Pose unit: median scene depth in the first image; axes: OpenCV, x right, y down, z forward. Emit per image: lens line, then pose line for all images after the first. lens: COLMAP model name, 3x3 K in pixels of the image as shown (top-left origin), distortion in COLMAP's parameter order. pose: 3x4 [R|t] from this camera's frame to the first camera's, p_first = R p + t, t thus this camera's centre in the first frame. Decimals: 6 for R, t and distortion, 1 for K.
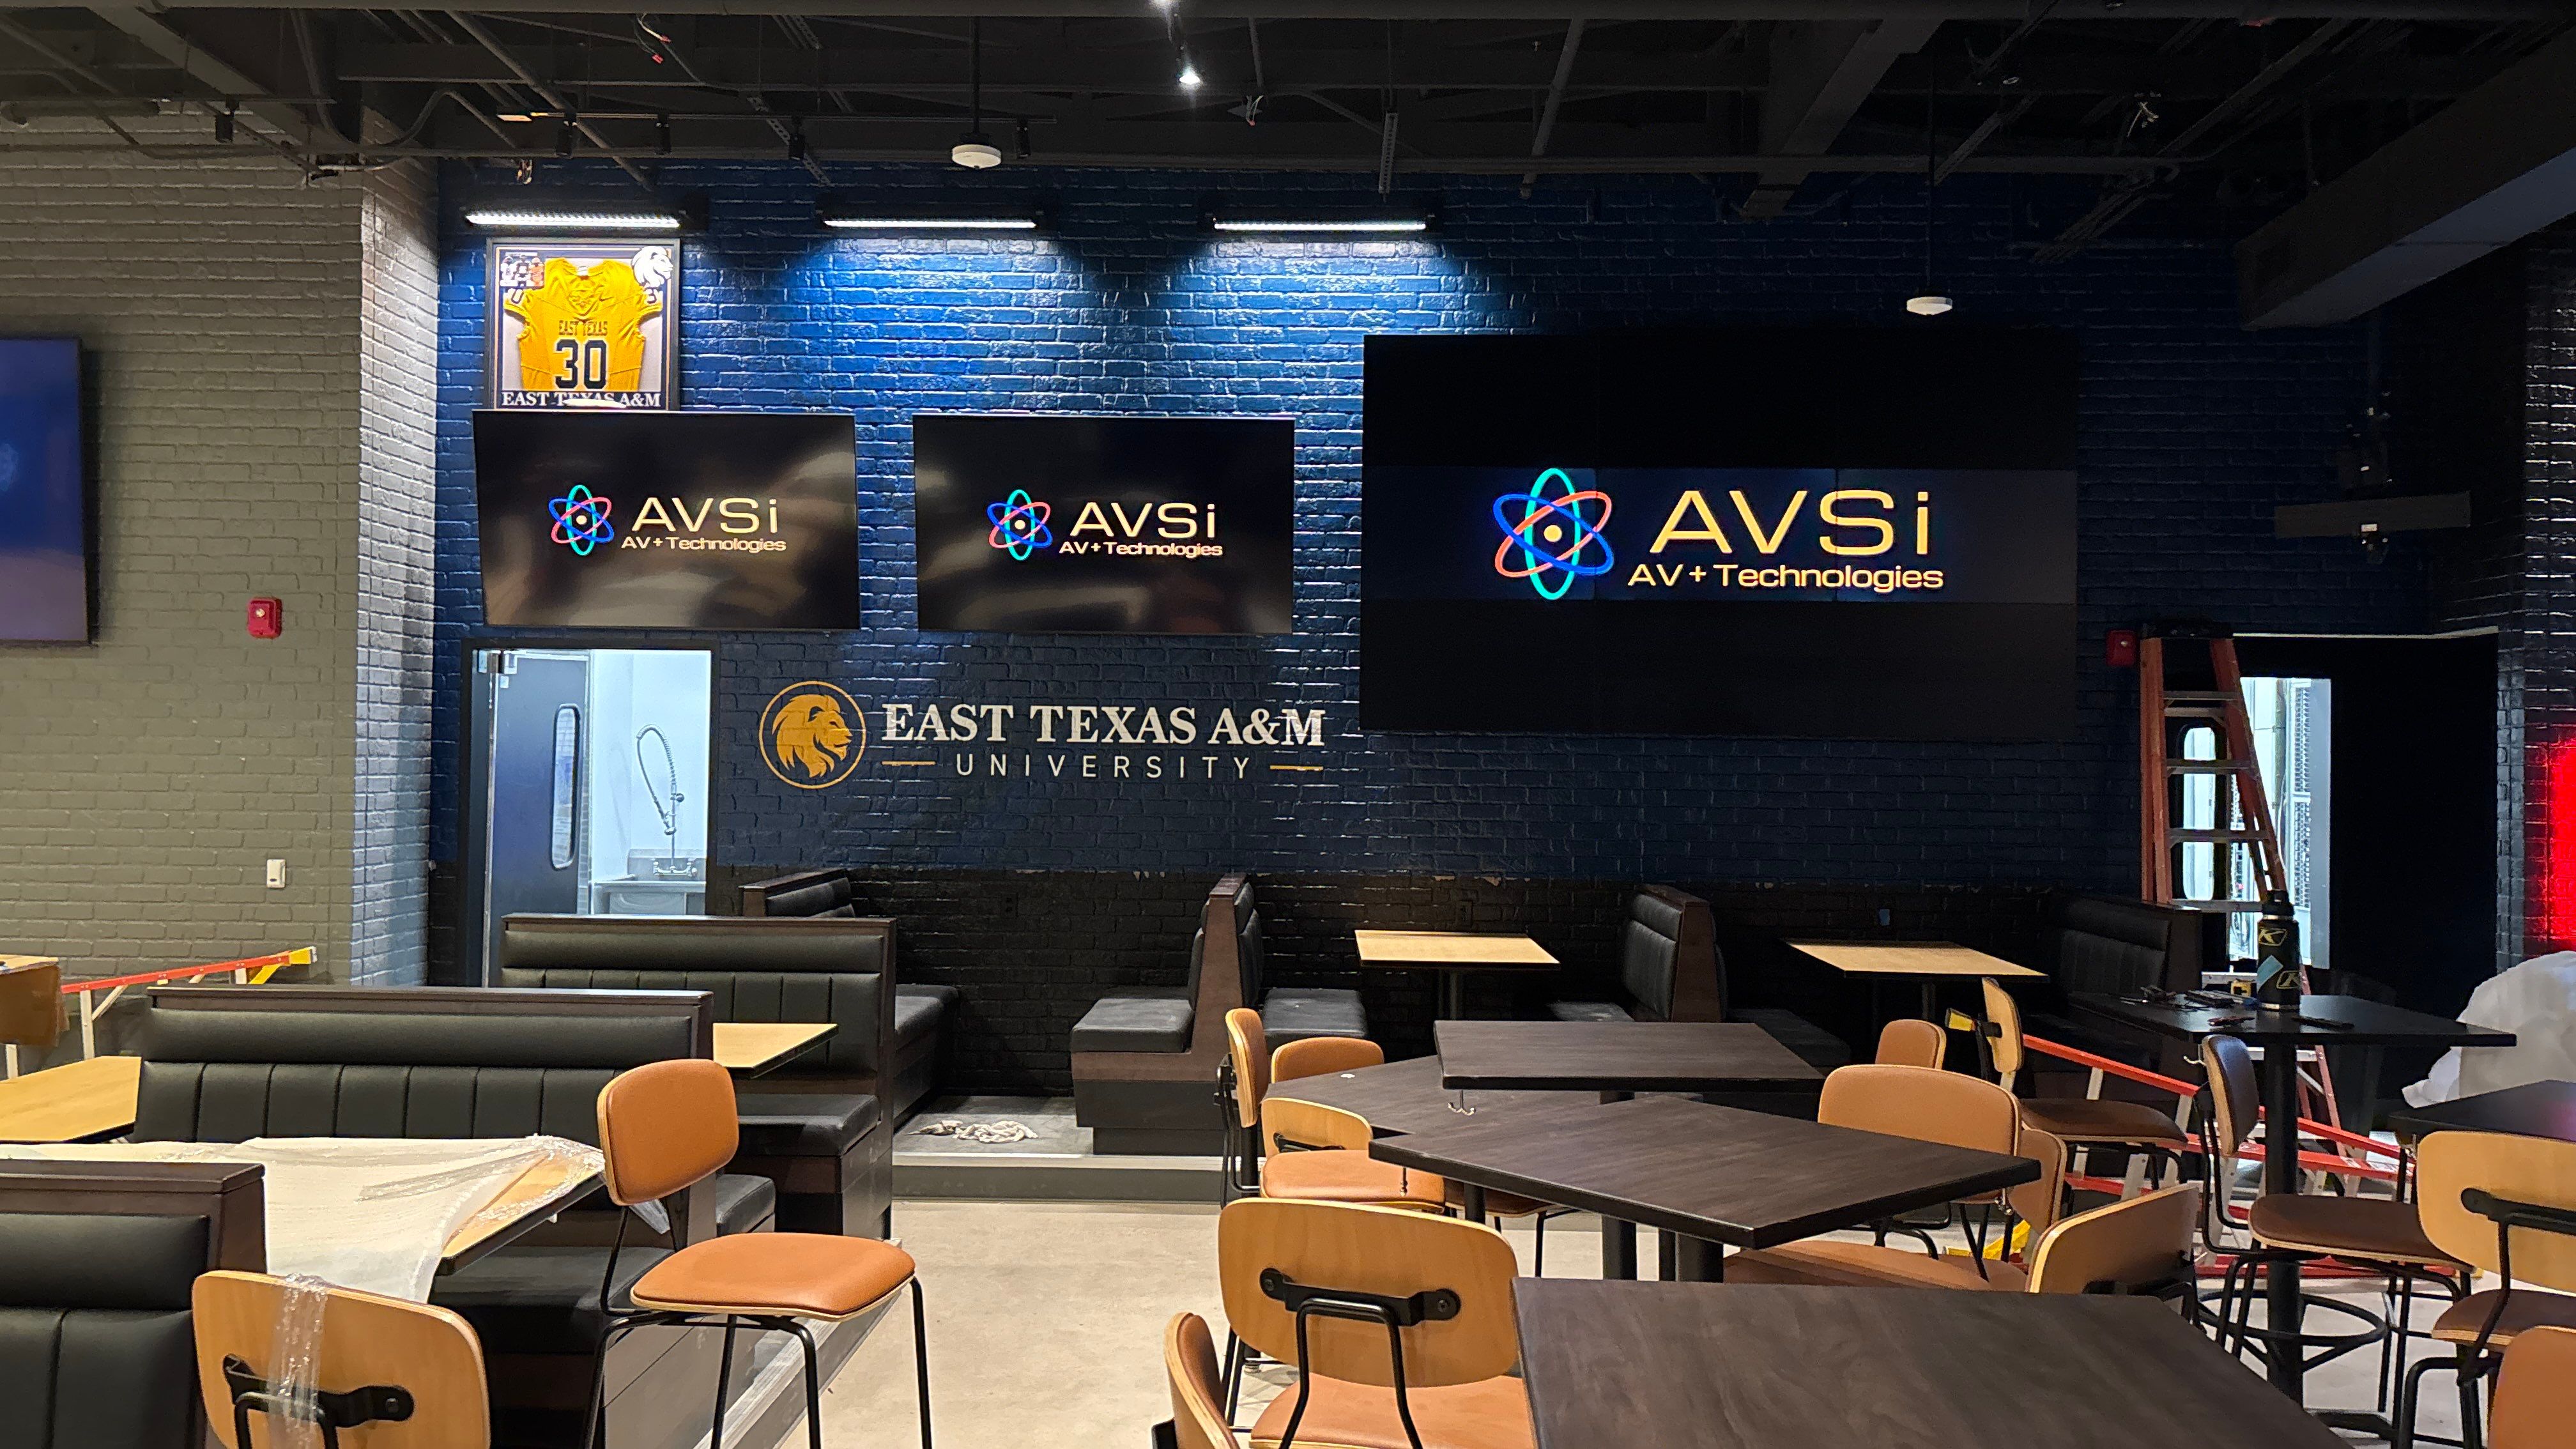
lens RADIAL K [[1848.0, 0, 1322.7], [0, 1848.0, 723.7], [0, 0, 1]] dist [0.058340, -0.063129]
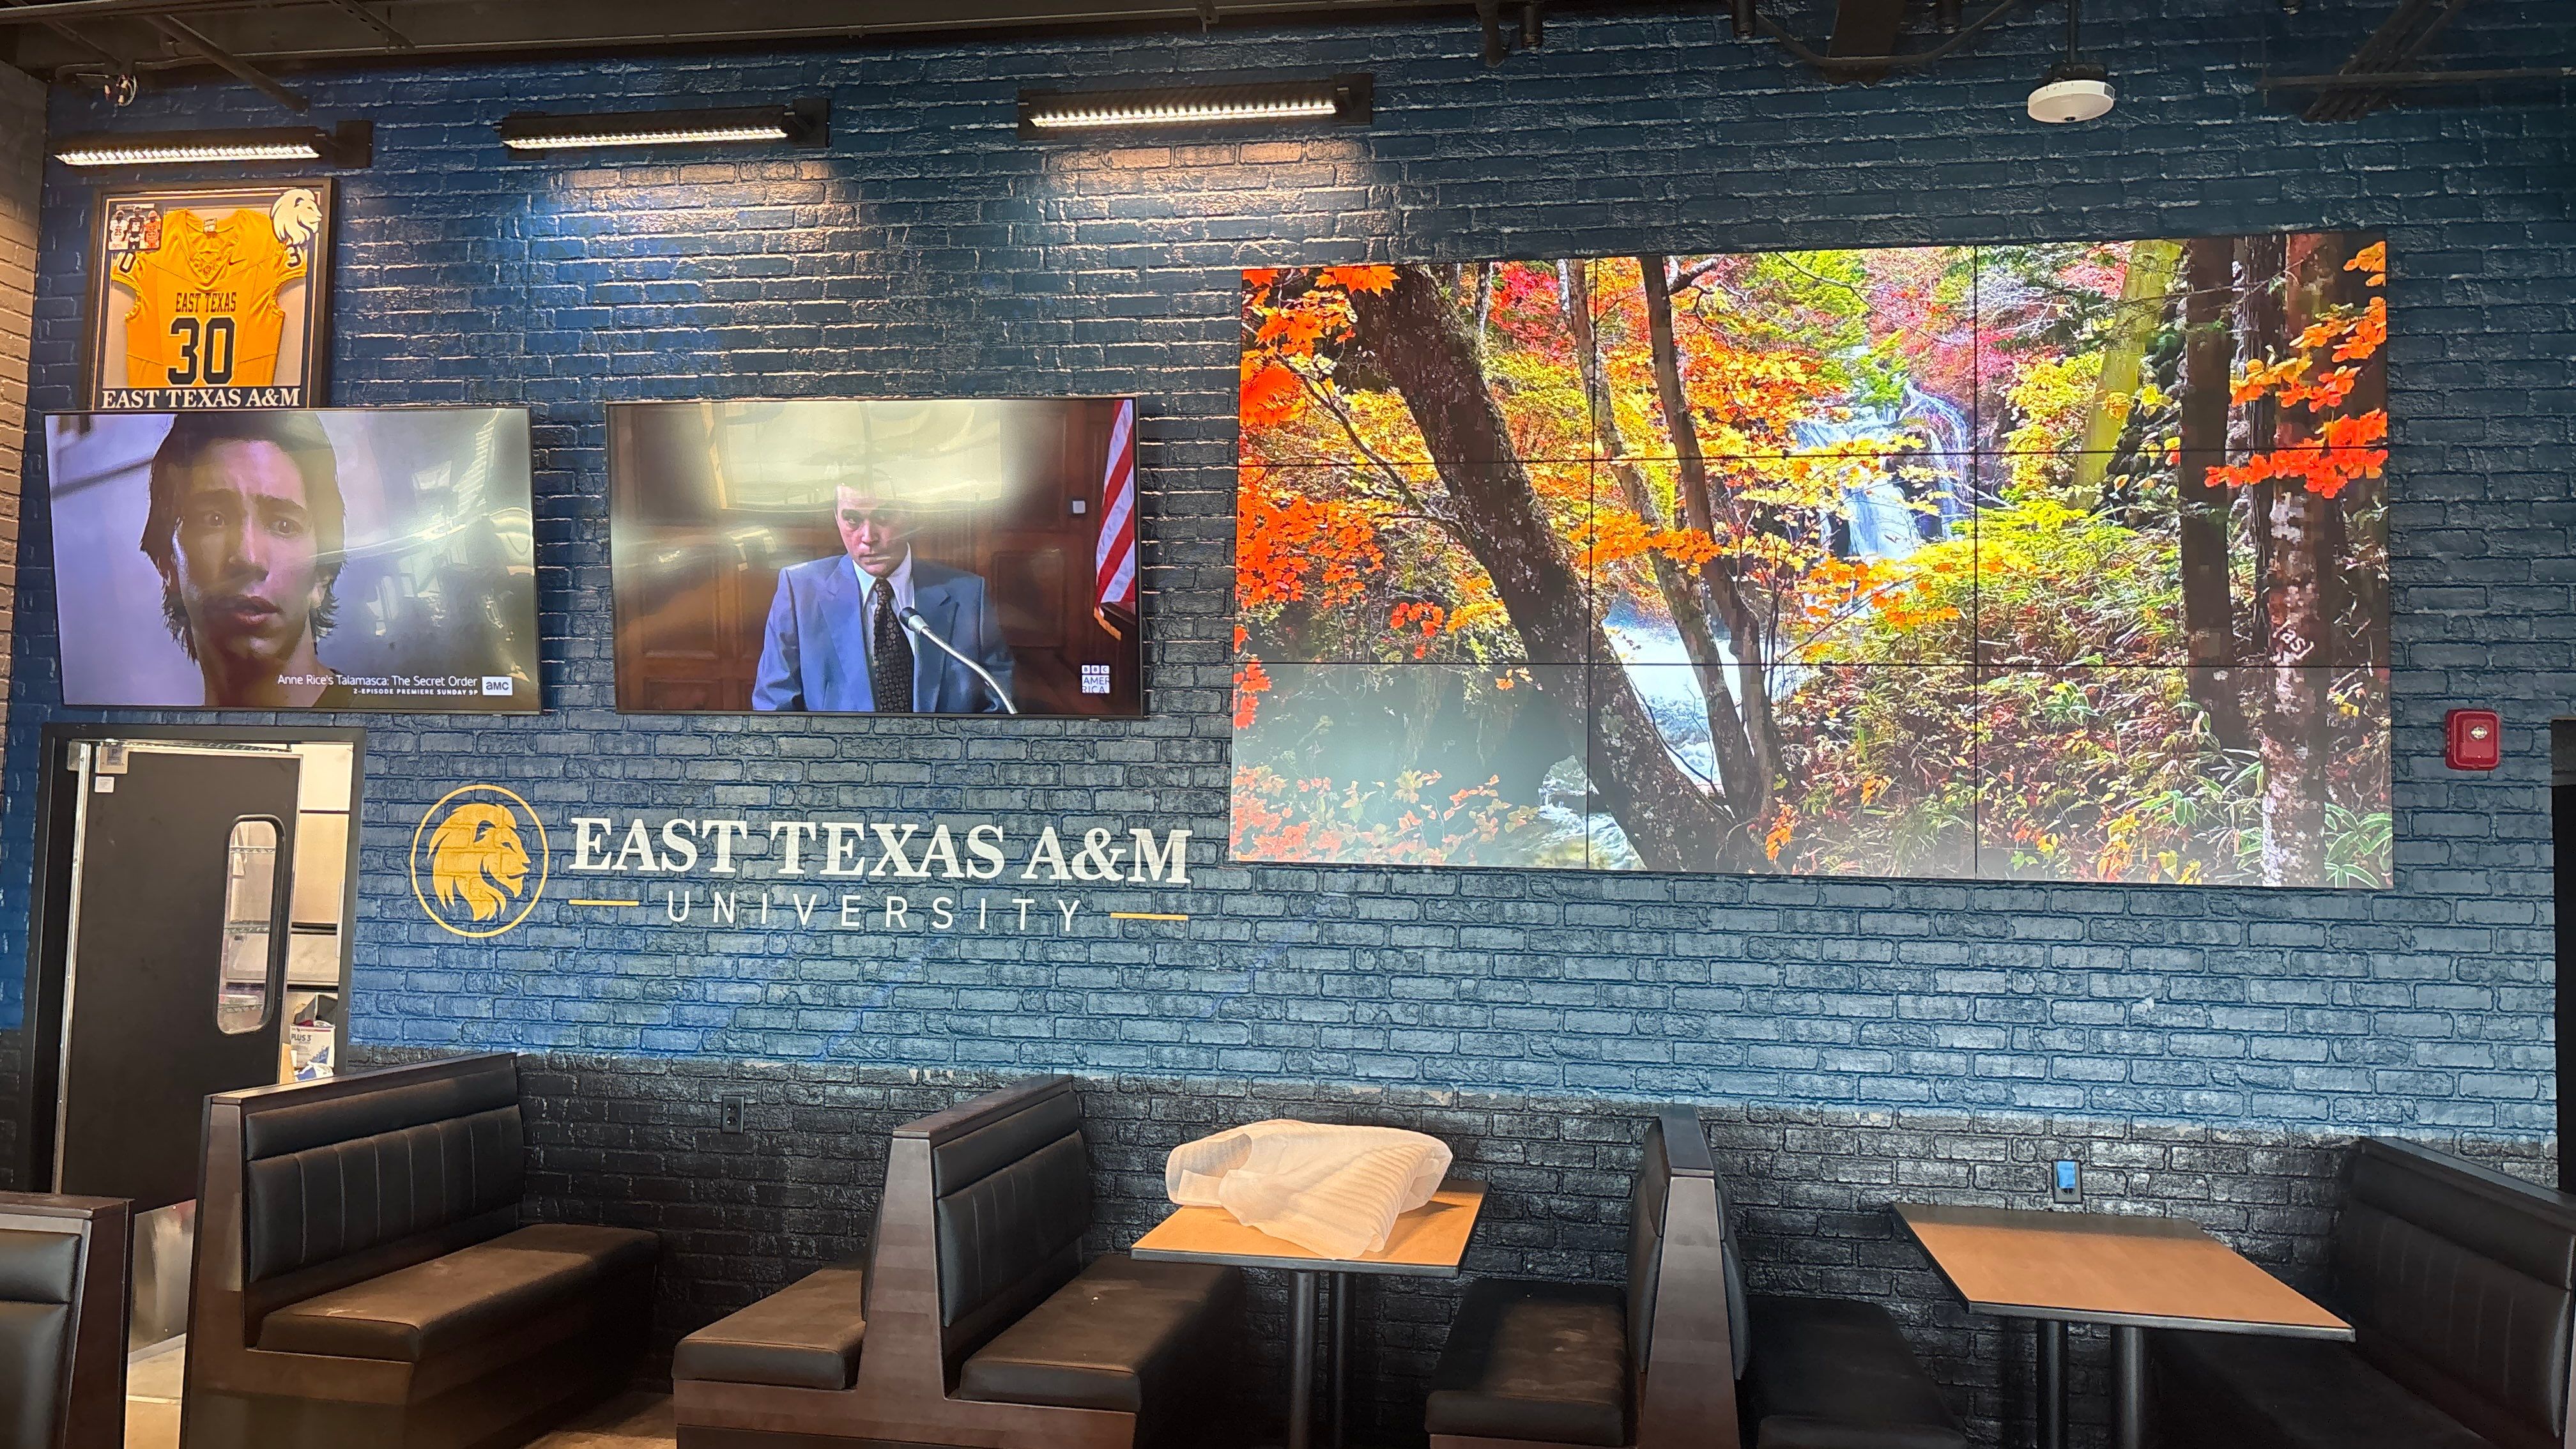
lens RADIAL K [[1848.0, 0, 1324.3], [0, 1848.0, 735.4], [0, 0, 1]] dist [0.058340, -0.063129]
pose [[0.990964, 0.000725, -0.134127, 0.137881], [-0.009786, 0.997711, -0.066905, 0.002643], [0.133771, 0.067613, 0.988703, 0.343499]]
